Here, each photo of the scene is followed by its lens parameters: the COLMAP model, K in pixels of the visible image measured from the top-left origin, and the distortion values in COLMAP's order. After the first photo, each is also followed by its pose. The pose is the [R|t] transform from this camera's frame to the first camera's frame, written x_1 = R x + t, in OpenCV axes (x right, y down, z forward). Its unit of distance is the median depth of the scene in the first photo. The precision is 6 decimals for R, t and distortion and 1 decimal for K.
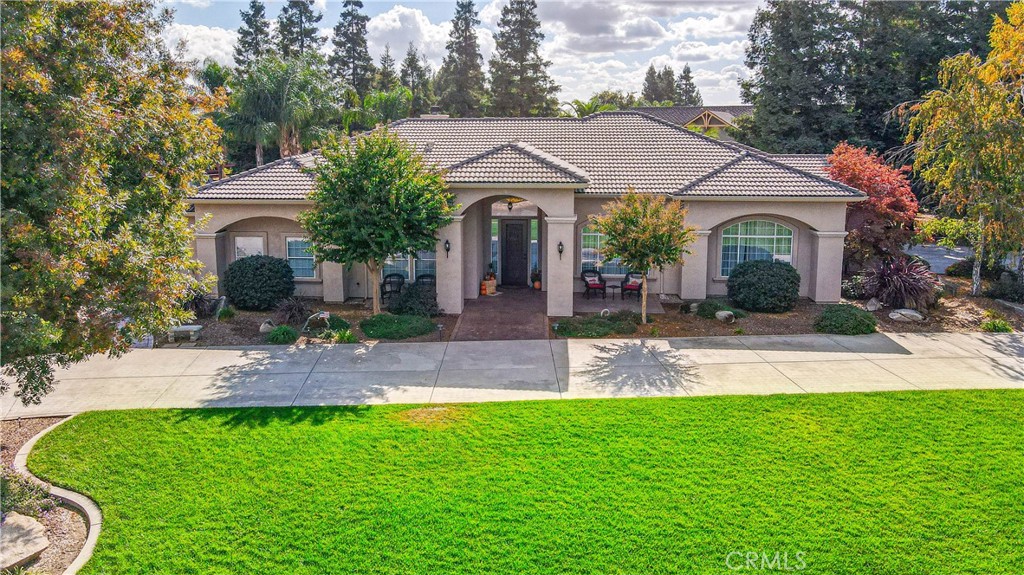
lens RADIAL K [[757.9, 0, 463.5], [0, 757.9, 233.1], [0, 0, 1]] dist [0.006526, 0.019906]
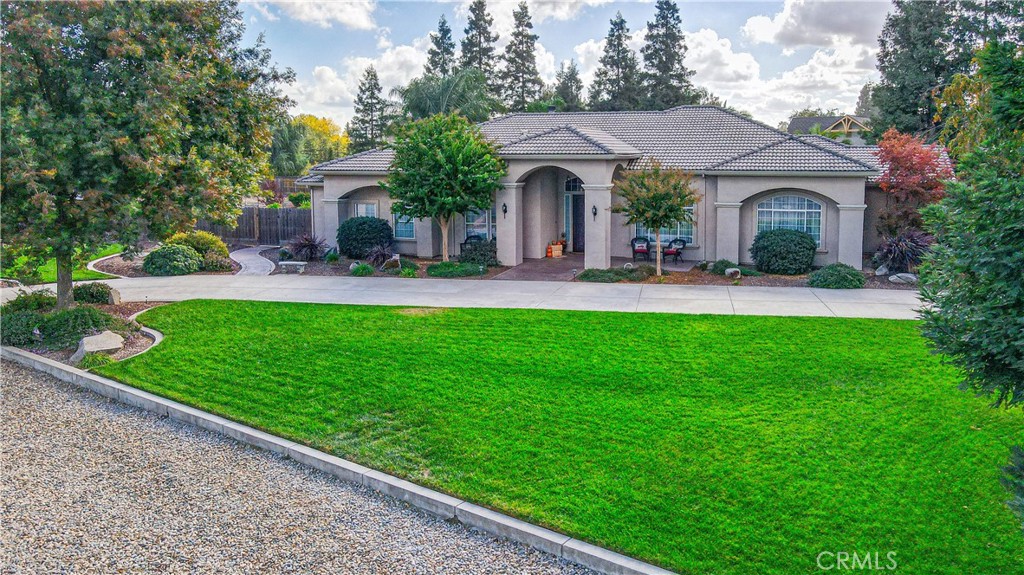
lens RADIAL K [[757.9, 0, 536.2], [0, 757.9, 226.9], [0, 0, 1]] dist [0.006526, 0.019906]
pose [[0.974682, 0.028206, -0.221811, 0.158672], [-0.038542, 0.998357, -0.042411, 0.051740], [0.220251, 0.049886, 0.974167, -0.085955]]
